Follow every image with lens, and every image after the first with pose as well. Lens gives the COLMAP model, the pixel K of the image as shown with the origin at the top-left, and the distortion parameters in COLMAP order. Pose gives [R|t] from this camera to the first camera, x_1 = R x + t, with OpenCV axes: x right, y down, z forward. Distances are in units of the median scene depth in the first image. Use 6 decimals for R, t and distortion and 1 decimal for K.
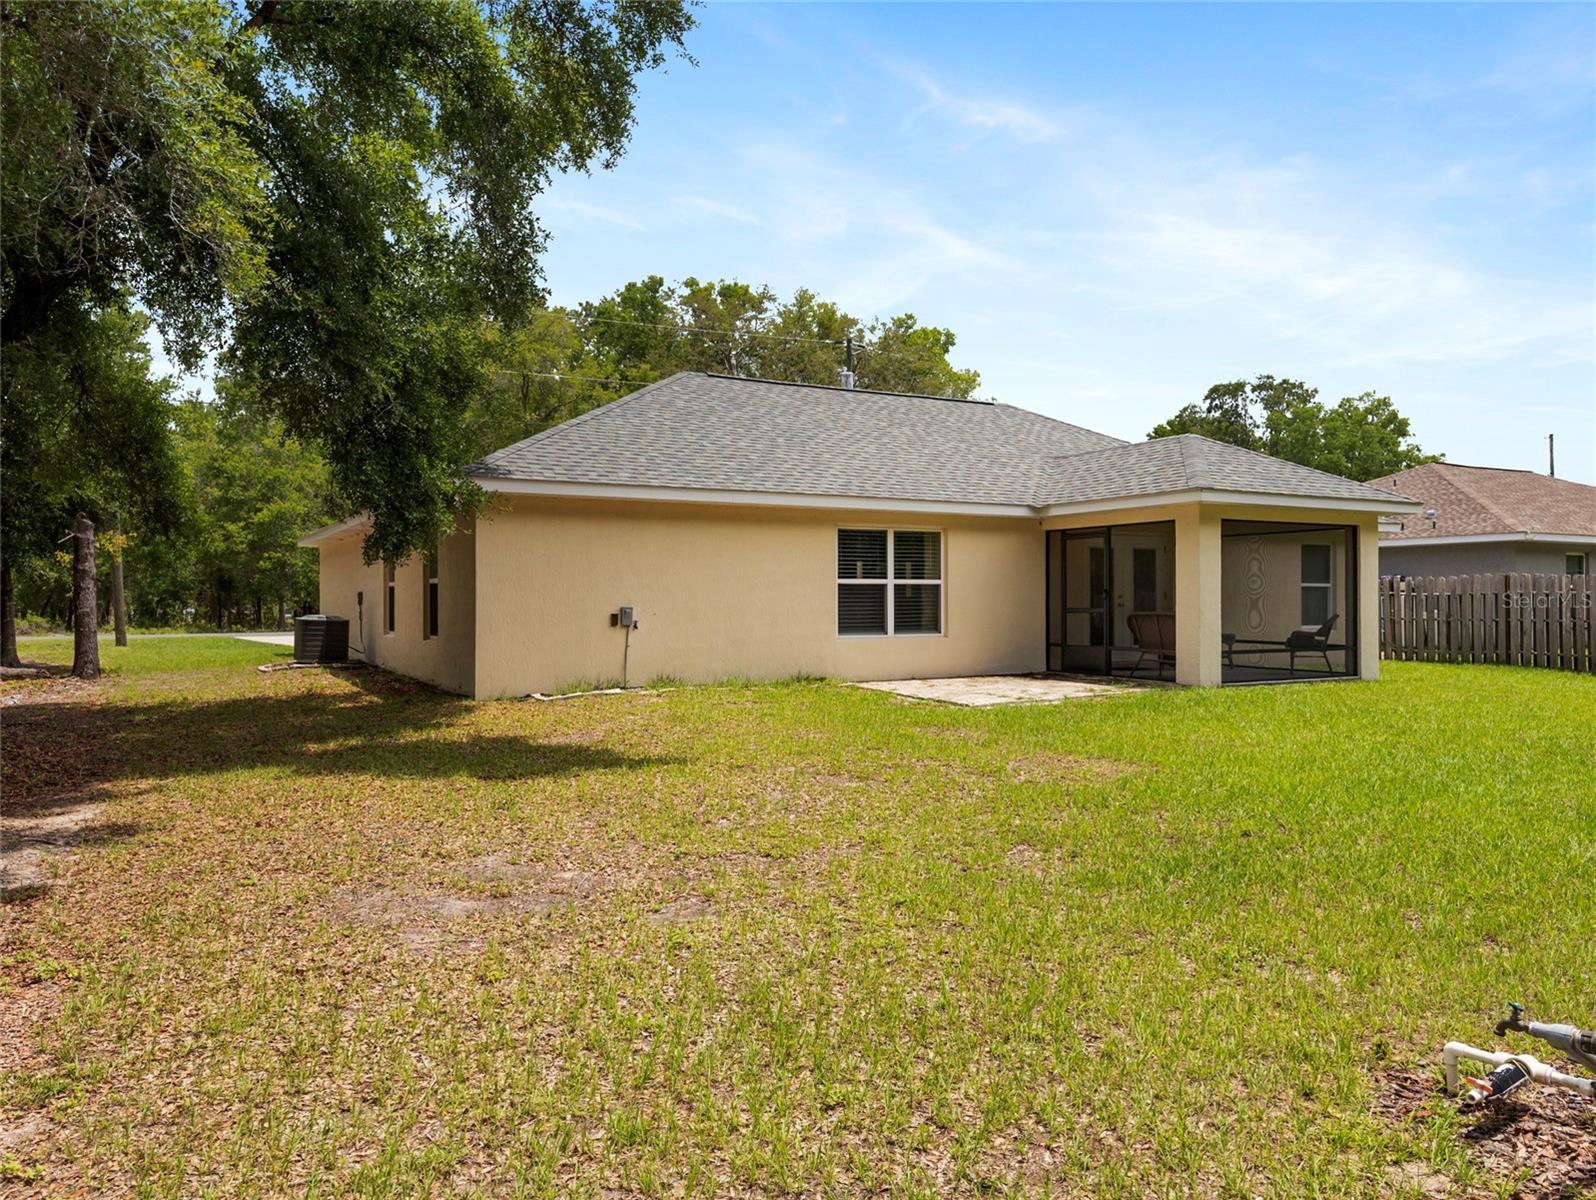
lens RADIAL K [[1198.8, 0, 798.0], [0, 1198.8, 600.0], [0, 0, 1]] dist [-0.010114, -0.005896]
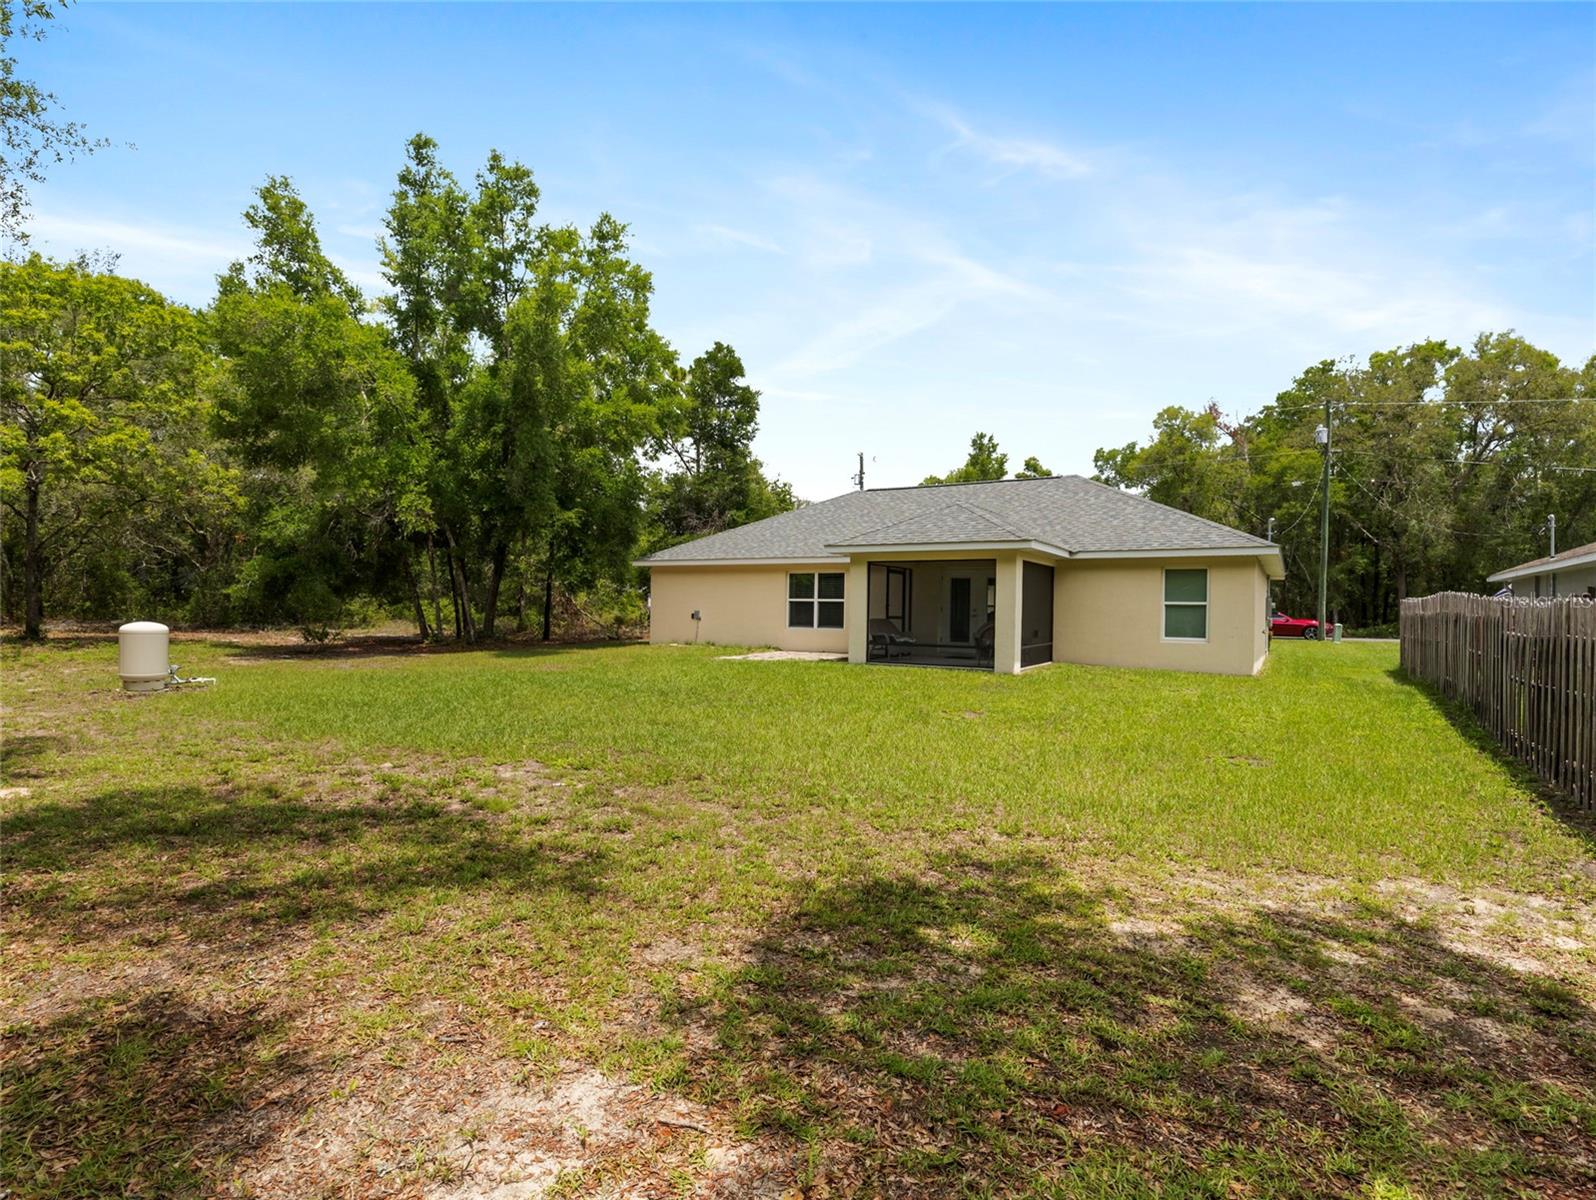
lens RADIAL K [[809.3, 0, 798.0], [0, 809.3, 600.0], [0, 0, 1]] dist [0.002483, 0.000379]
pose [[0.485177, -0.002234, -0.874413, 1.184079], [-0.014928, 0.999830, -0.010838, -0.001237], [0.874289, 0.018312, 0.485061, 0.353235]]
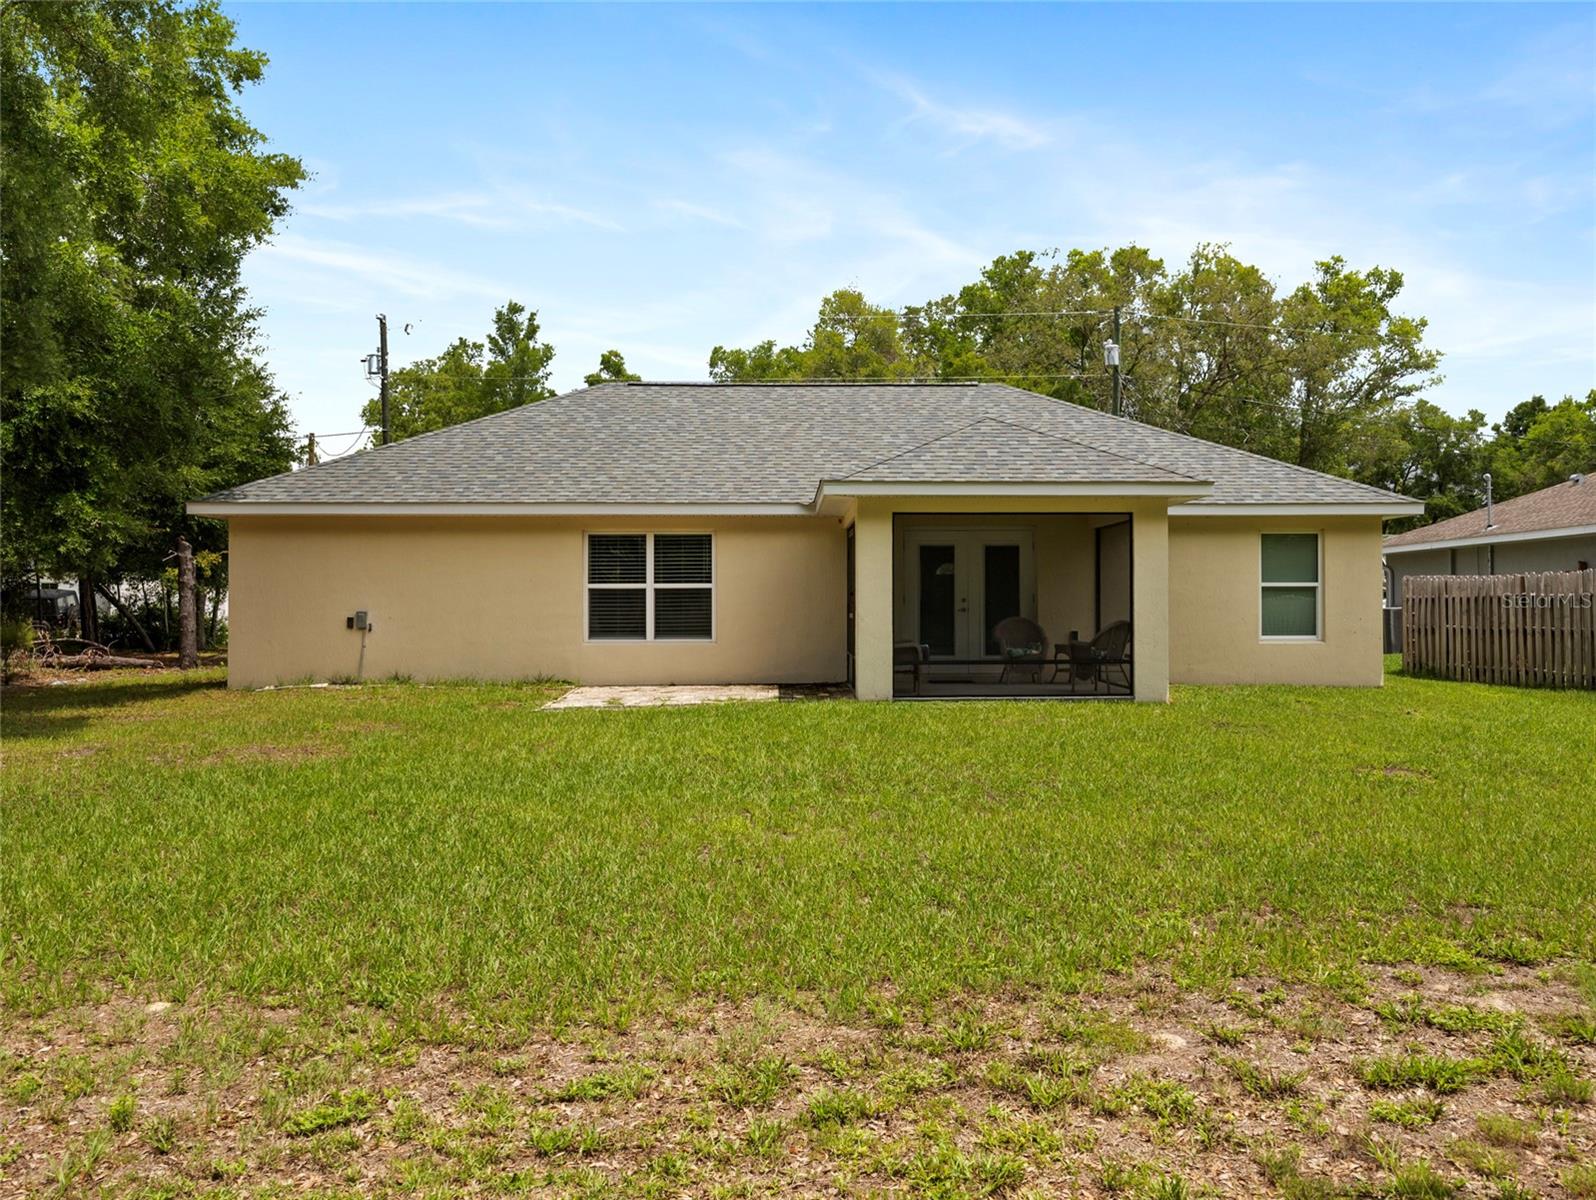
lens RADIAL K [[1320.9, 0, 798.0], [0, 1320.9, 600.0], [0, 0, 1]] dist [-0.001401, 0.003096]
pose [[0.887673, -0.005055, -0.460446, 0.690790], [0.003539, 0.999985, -0.004156, 0.001346], [0.460460, 0.002060, 0.887678, 0.083664]]
